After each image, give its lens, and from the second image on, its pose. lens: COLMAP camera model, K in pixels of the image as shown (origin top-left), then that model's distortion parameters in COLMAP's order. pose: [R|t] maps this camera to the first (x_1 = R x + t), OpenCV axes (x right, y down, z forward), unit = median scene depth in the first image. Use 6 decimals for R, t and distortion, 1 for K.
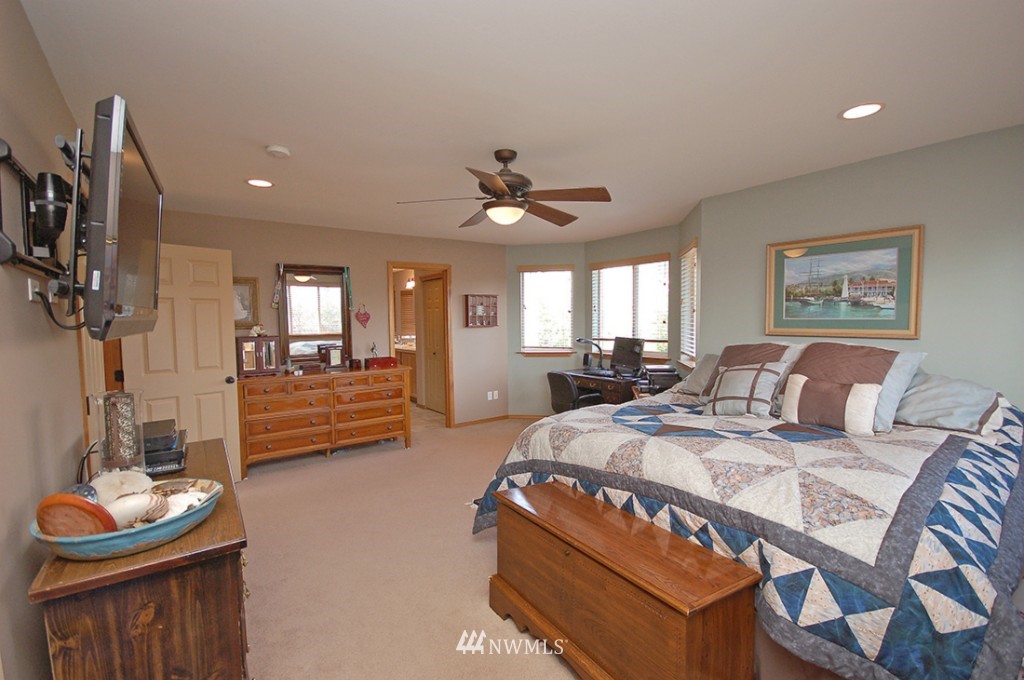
lens RADIAL K [[453.3, 0, 511.5], [0, 453.3, 344.9], [0, 0, 1]] dist [0.012337, -0.015206]
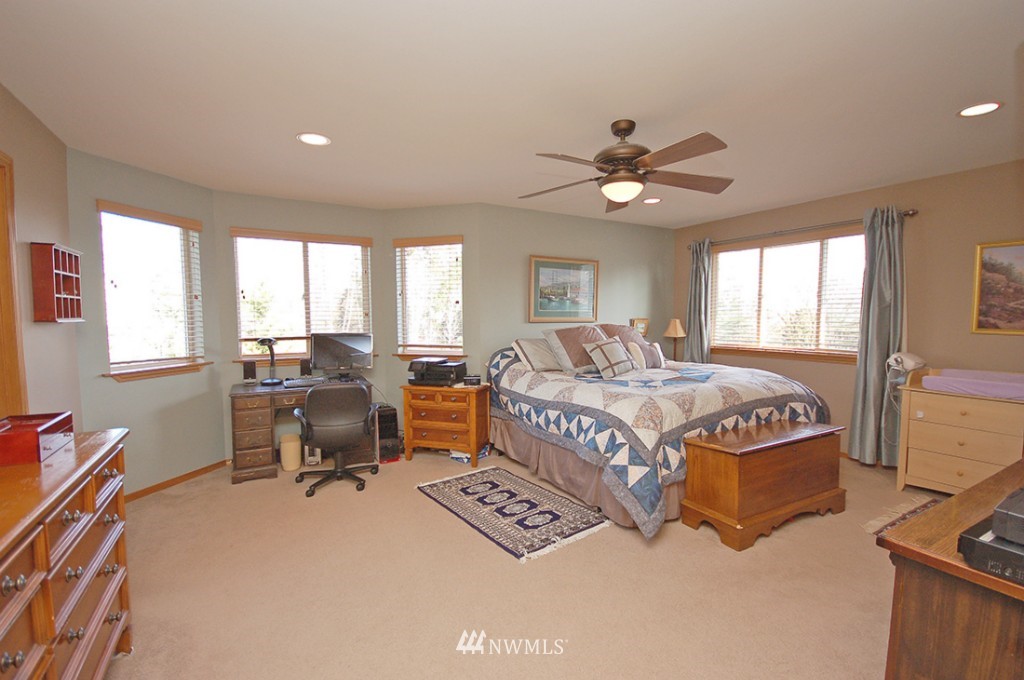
lens RADIAL K [[453.3, 0, 511.5], [0, 453.3, 344.9], [0, 0, 1]] dist [0.012337, -0.015206]
pose [[0.090553, -0.054987, 0.994372, -0.894907], [0.060791, 0.996918, 0.049592, -0.028601], [-0.994034, 0.055958, 0.093617, 1.059692]]
